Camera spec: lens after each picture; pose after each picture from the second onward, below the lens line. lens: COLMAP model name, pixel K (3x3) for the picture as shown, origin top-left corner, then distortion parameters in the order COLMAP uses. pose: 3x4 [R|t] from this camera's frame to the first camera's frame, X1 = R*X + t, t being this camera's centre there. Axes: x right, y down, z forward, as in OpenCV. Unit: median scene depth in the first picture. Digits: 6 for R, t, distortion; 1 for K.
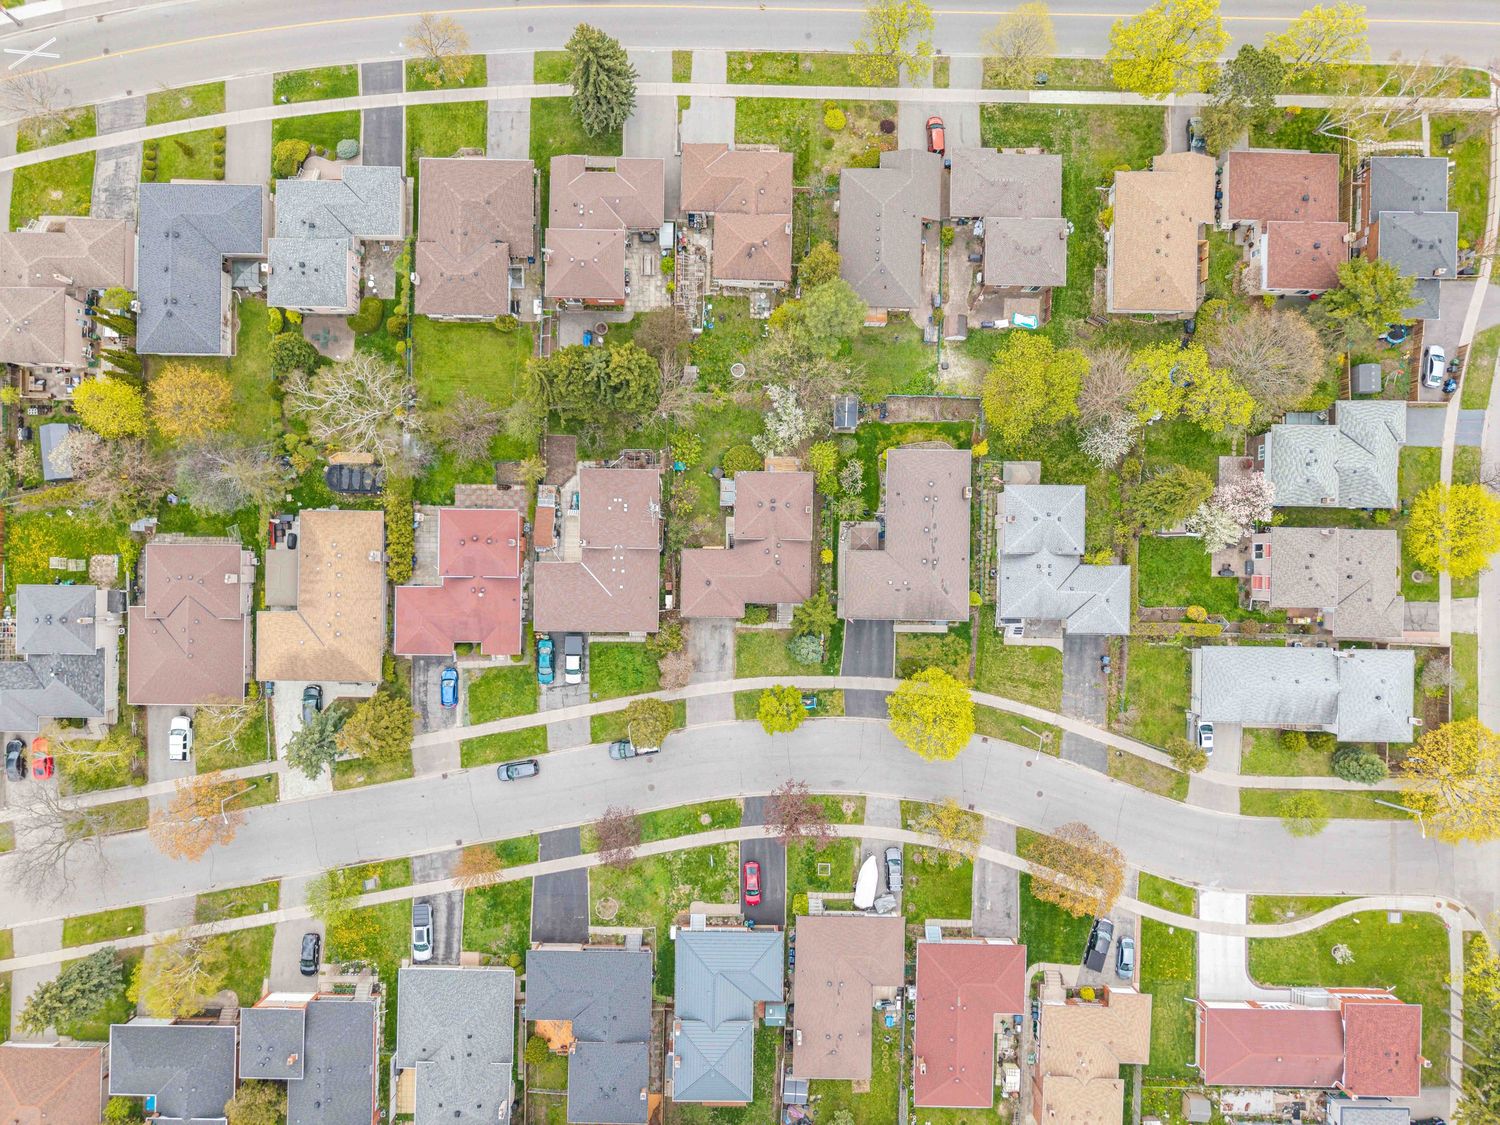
lens RADIAL K [[997.8, 0, 743.9], [0, 997.8, 565.9], [0, 0, 1]] dist [0.004311, -0.002797]
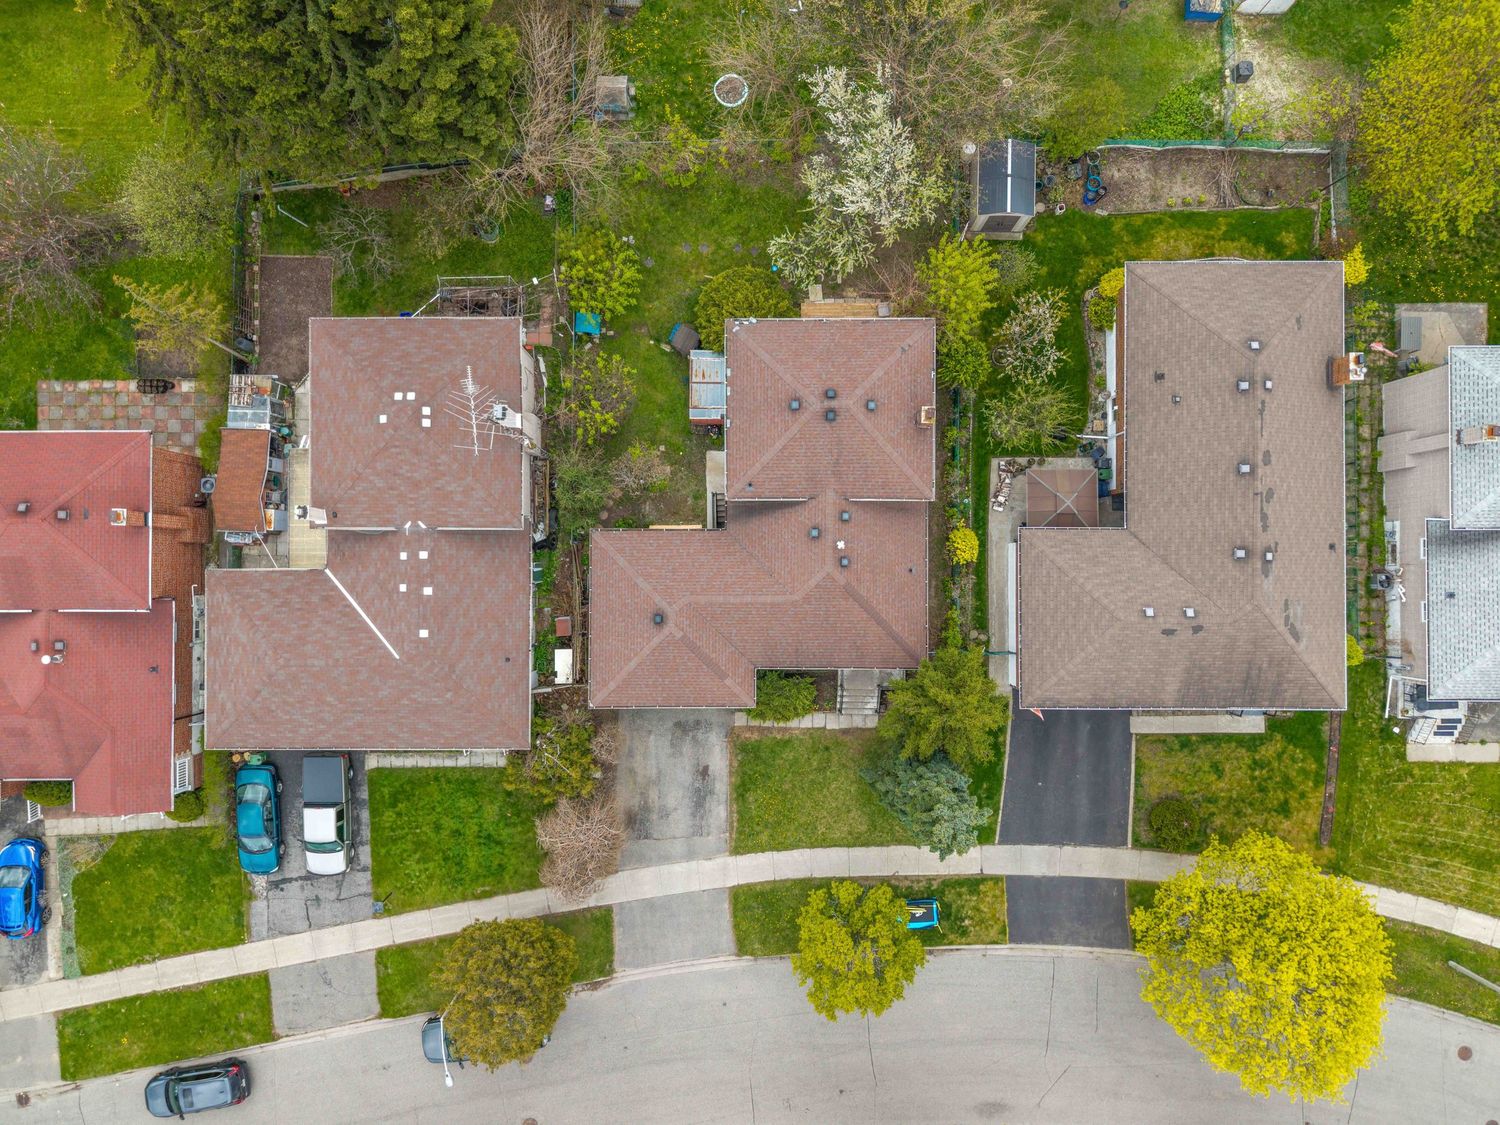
lens RADIAL K [[997.8, 0, 743.9], [0, 997.8, 565.9], [0, 0, 1]] dist [0.004311, -0.002797]
pose [[0.999910, -0.013382, -0.000299, -0.003171], [0.013379, 0.999863, -0.009765, 0.001132], [0.000430, 0.009760, 0.999952, 0.599166]]
